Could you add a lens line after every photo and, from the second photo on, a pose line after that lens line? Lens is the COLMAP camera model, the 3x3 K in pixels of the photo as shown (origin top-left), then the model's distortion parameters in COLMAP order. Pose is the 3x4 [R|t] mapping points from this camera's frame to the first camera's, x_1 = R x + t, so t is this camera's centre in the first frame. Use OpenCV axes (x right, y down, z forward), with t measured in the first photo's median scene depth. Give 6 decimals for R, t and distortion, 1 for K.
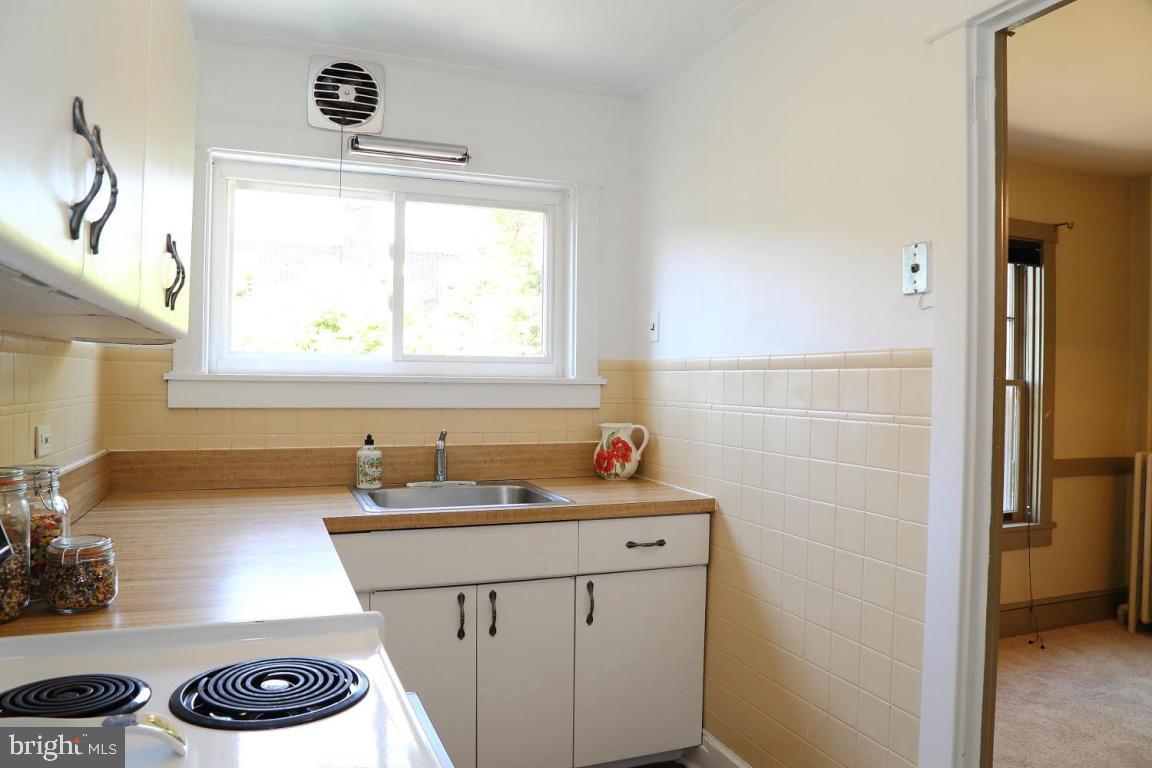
lens RADIAL K [[796.6, 0, 576.0], [0, 796.6, 384.0], [0, 0, 1]] dist [-0.111730, 0.052772]
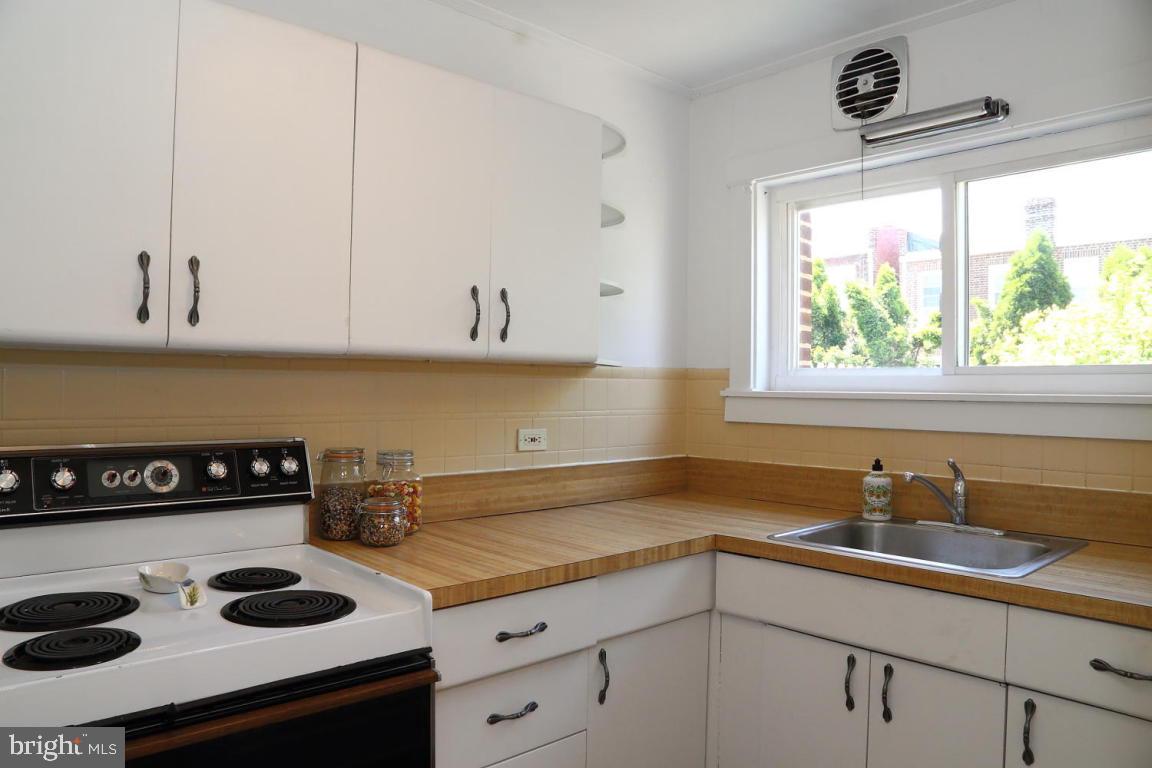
lens RADIAL K [[796.6, 0, 576.0], [0, 796.6, 384.0], [0, 0, 1]] dist [-0.111730, 0.052772]
pose [[0.351185, -0.011523, -0.936235, 0.438328], [-0.009083, 0.999835, -0.015713, -0.002931], [0.936262, 0.014022, 0.351022, 0.371360]]
